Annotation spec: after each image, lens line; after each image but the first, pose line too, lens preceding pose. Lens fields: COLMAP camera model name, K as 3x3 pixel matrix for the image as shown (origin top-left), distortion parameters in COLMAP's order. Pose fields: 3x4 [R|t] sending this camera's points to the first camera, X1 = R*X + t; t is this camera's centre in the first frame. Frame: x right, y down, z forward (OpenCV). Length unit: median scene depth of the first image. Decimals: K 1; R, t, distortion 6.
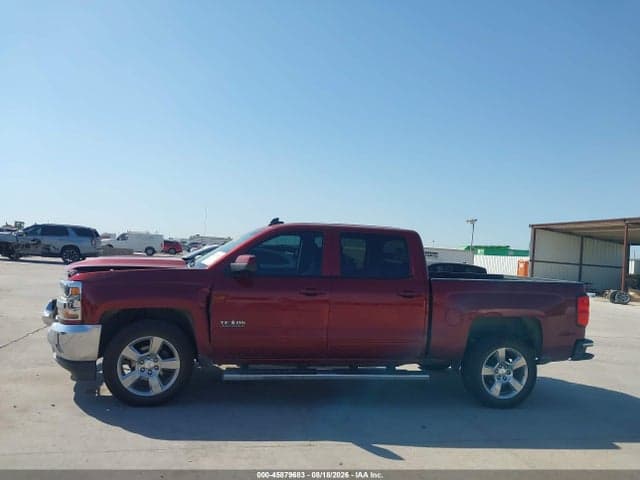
lens RADIAL K [[506.2, 0, 316.8], [0, 506.2, 238.0], [0, 0, 1]] dist [0.017164, -0.037286]
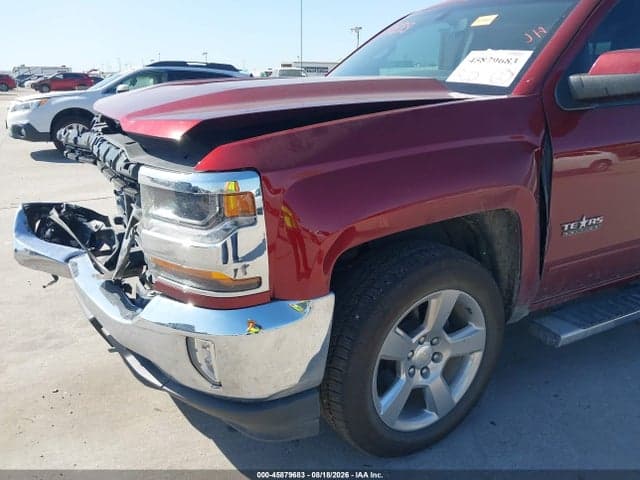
lens RADIAL K [[506.2, 0, 319.6], [0, 506.2, 244.1], [0, 0, 1]] dist [0.017164, -0.037286]
pose [[0.961463, -0.145452, 0.233308, -0.474812], [0.055359, 0.933635, 0.353923, 0.021930], [-0.269304, -0.327368, 0.905707, 0.670125]]
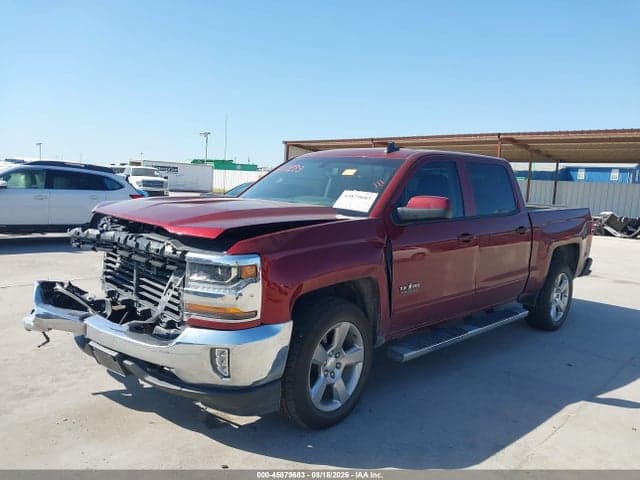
lens RADIAL K [[506.2, 0, 333.5], [0, 506.2, 233.1], [0, 0, 1]] dist [0.017164, -0.037286]
pose [[0.828812, -0.074281, 0.554574, -0.671481], [-0.016160, 0.987557, 0.156426, -0.028605], [-0.559293, -0.138610, 0.817299, 0.455481]]
